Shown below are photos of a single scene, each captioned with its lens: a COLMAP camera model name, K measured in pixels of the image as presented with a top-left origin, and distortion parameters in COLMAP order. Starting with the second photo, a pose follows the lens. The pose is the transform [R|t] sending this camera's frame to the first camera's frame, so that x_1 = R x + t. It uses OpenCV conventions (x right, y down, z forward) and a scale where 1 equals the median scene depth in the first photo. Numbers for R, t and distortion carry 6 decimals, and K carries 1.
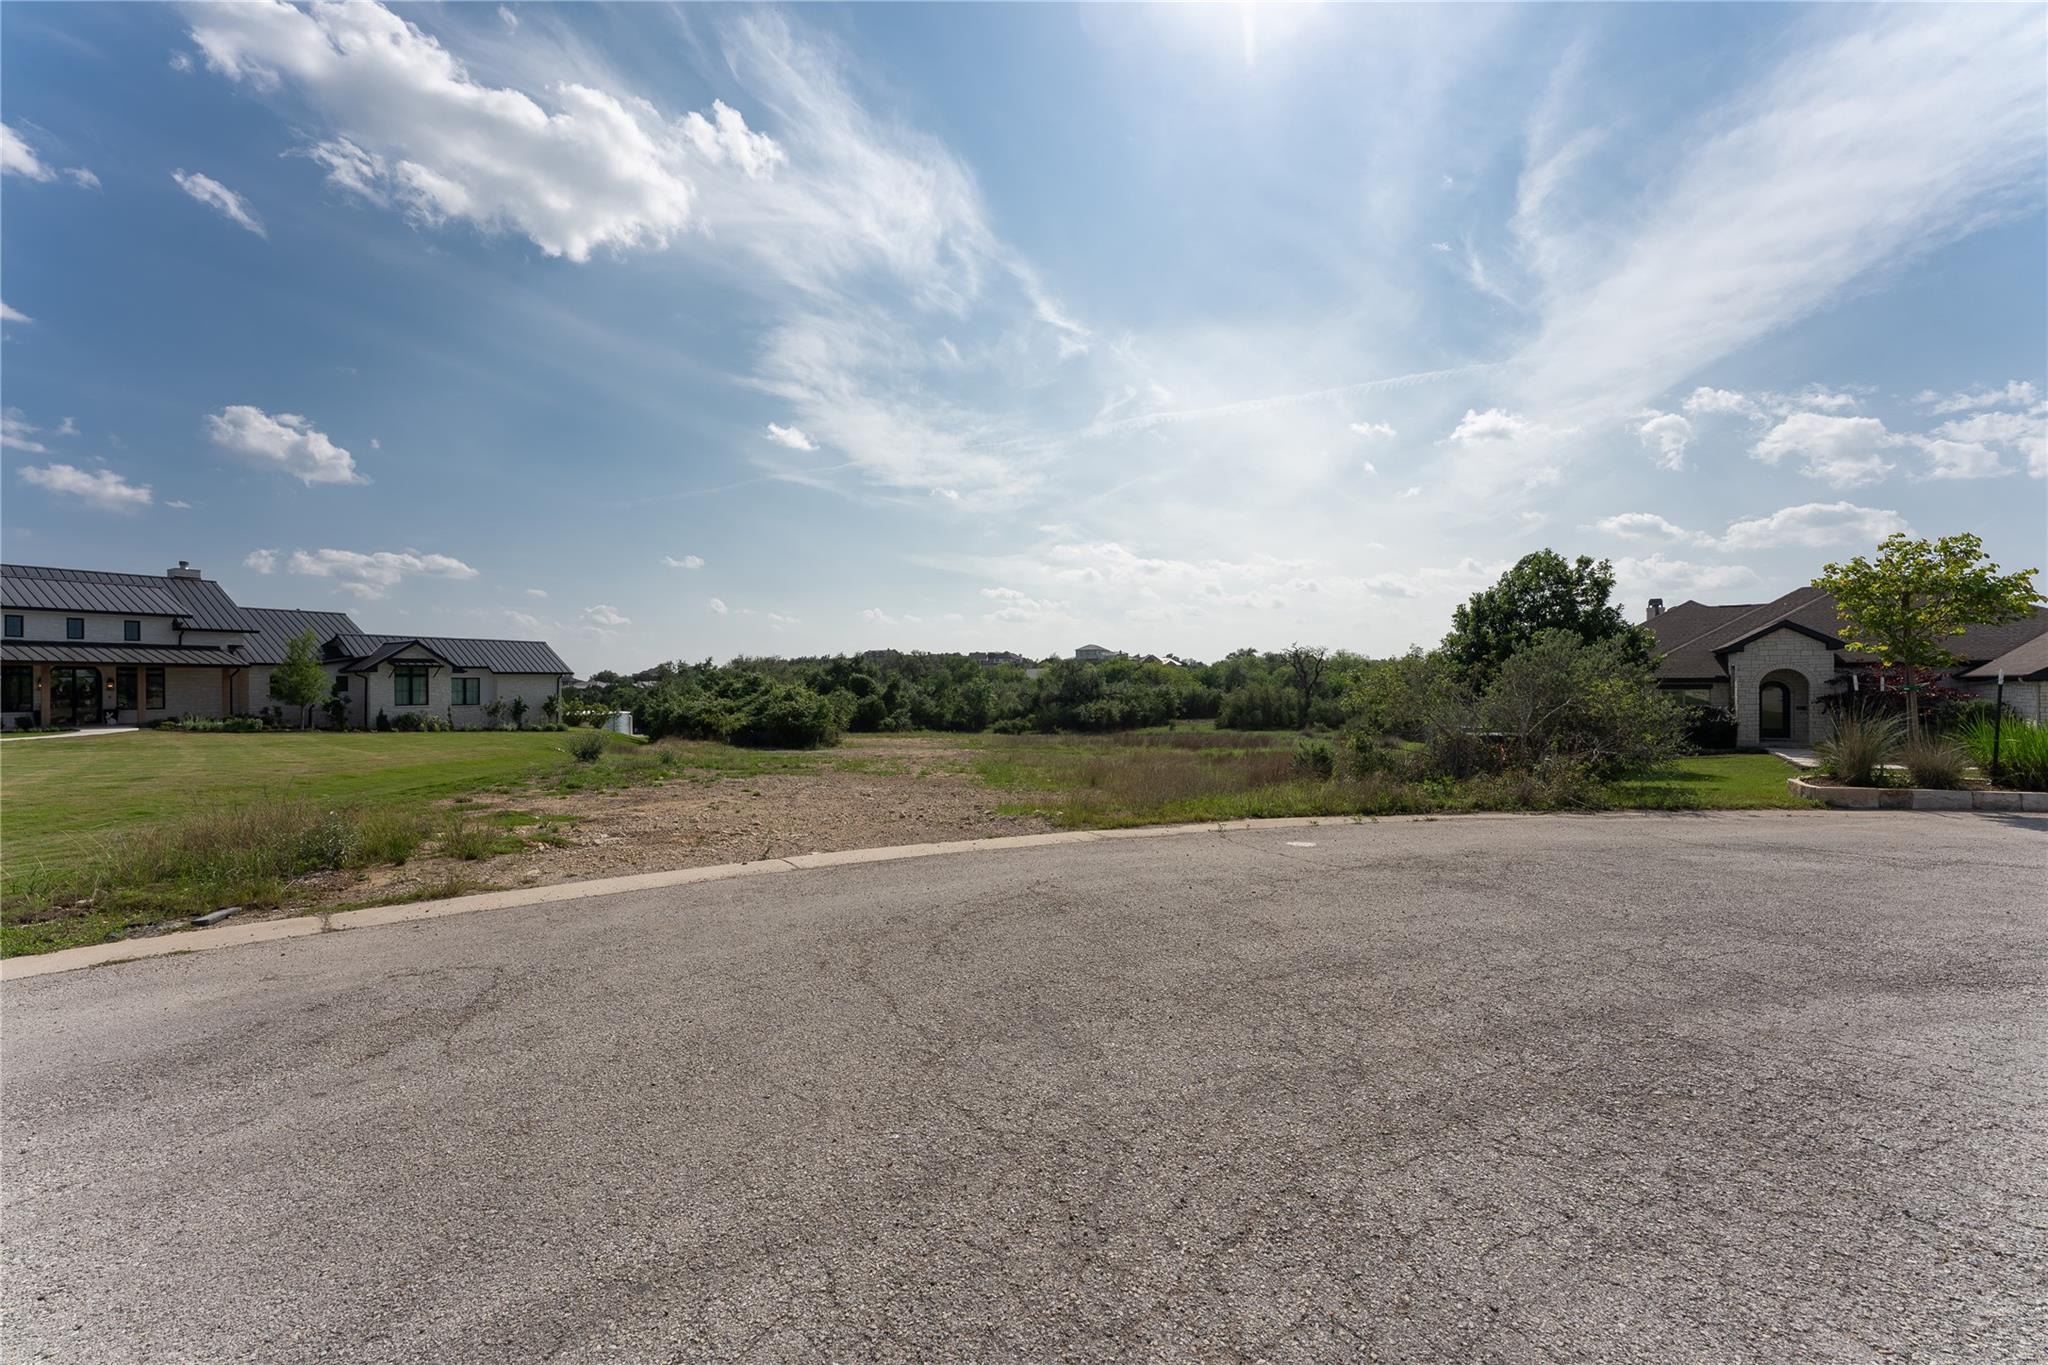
lens RADIAL K [[821.8, 0, 1024.0], [0, 821.8, 682.5], [0, 0, 1]] dist [-0.001249, -0.000134]
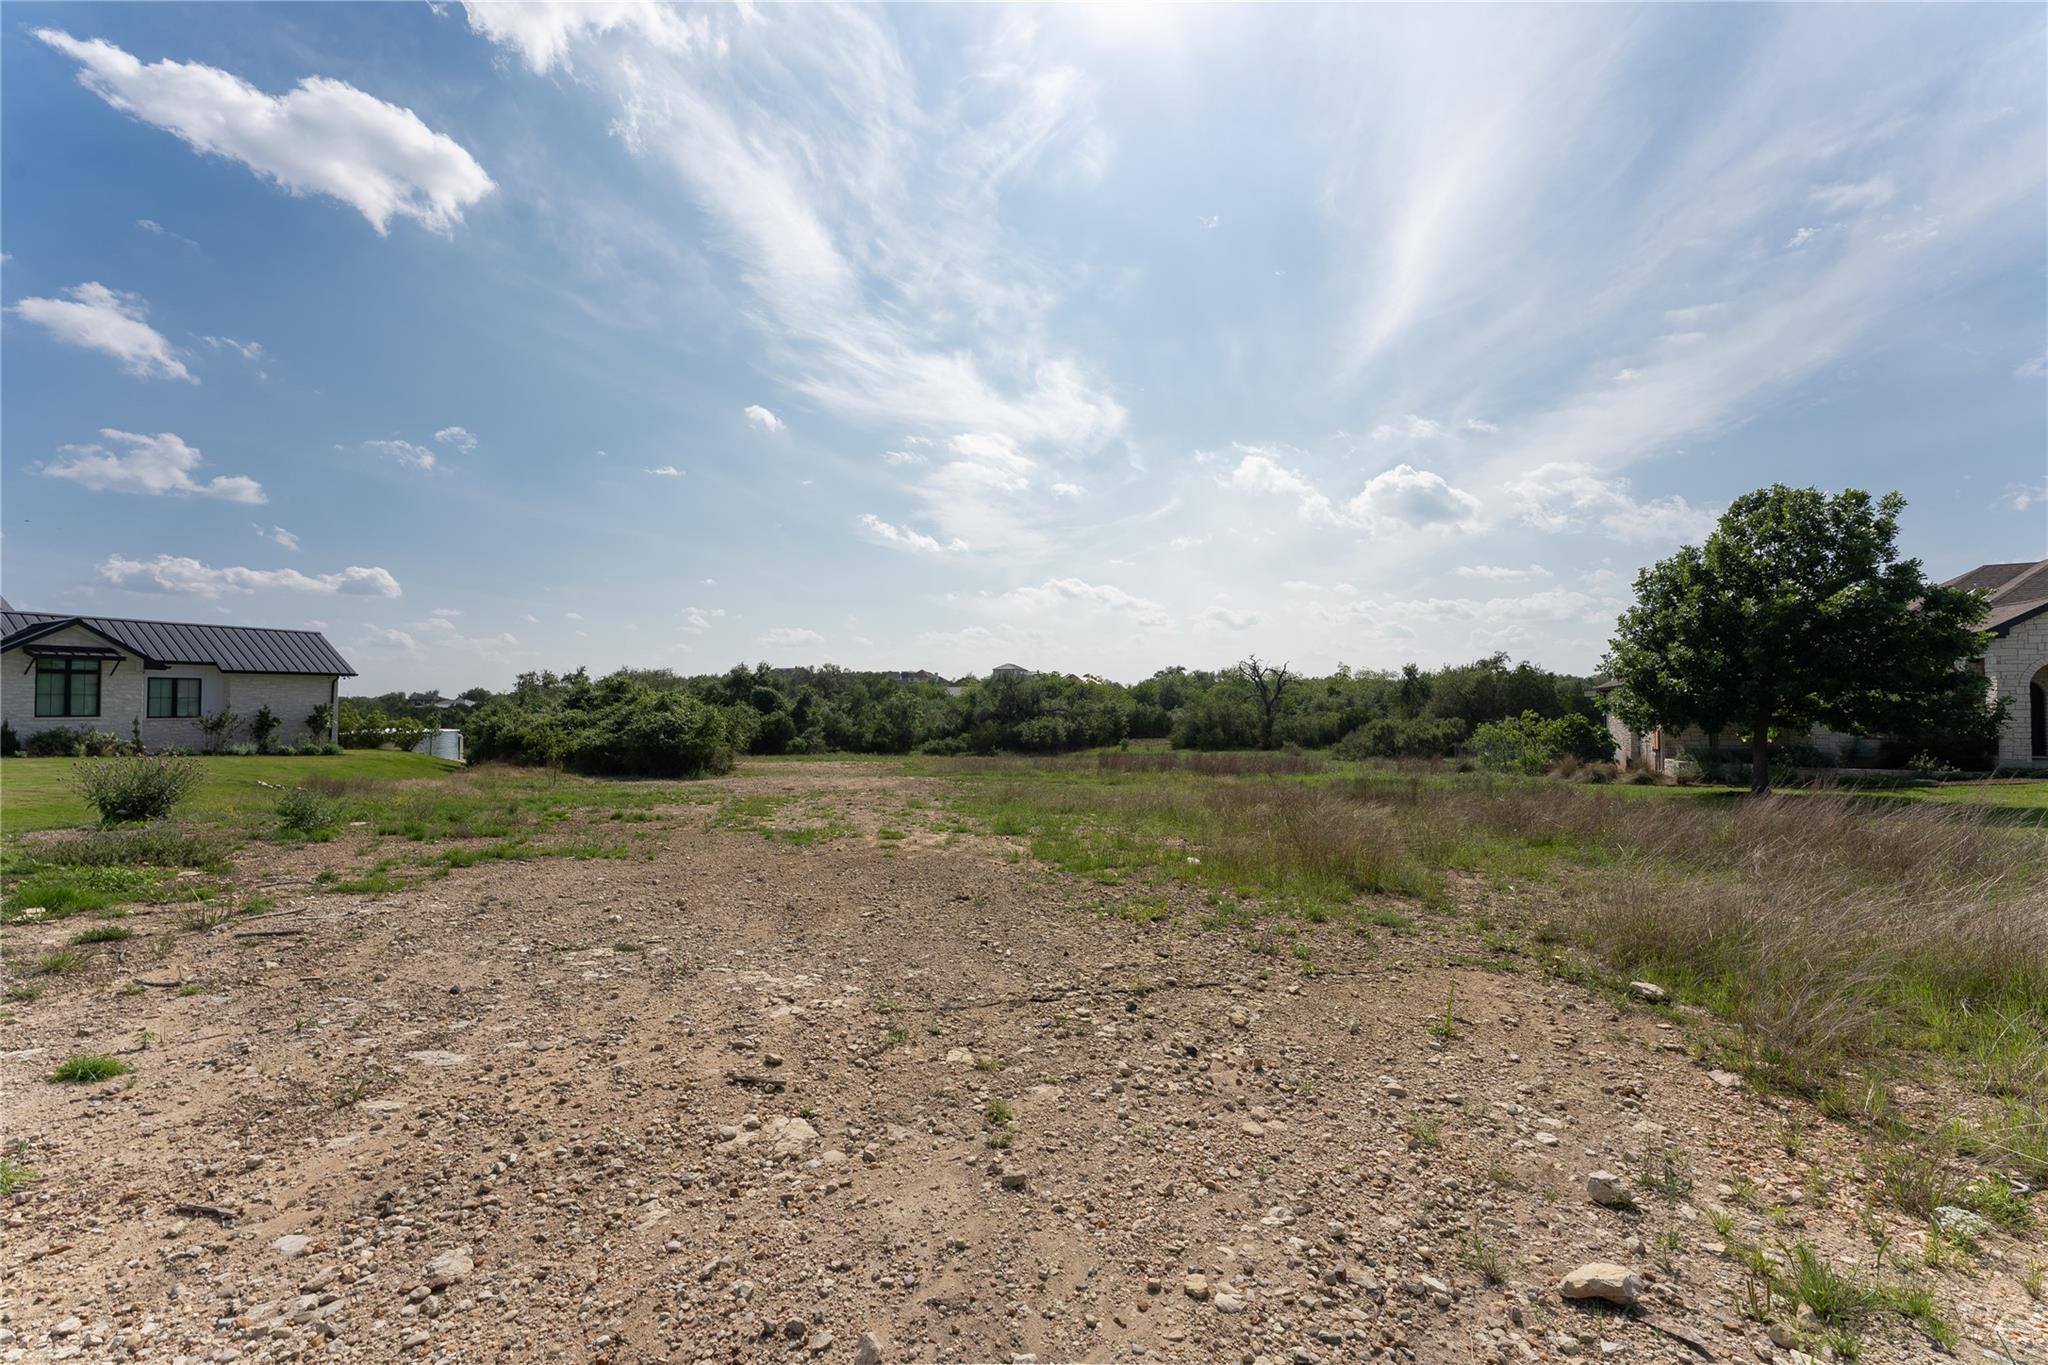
lens RADIAL K [[821.8, 0, 1024.0], [0, 821.8, 682.5], [0, 0, 1]] dist [-0.001249, -0.000134]
pose [[0.994148, 0.004646, 0.107925, -0.024189], [-0.001798, 0.999648, -0.026471, 0.007892], [-0.108010, 0.026123, 0.993807, 0.125853]]
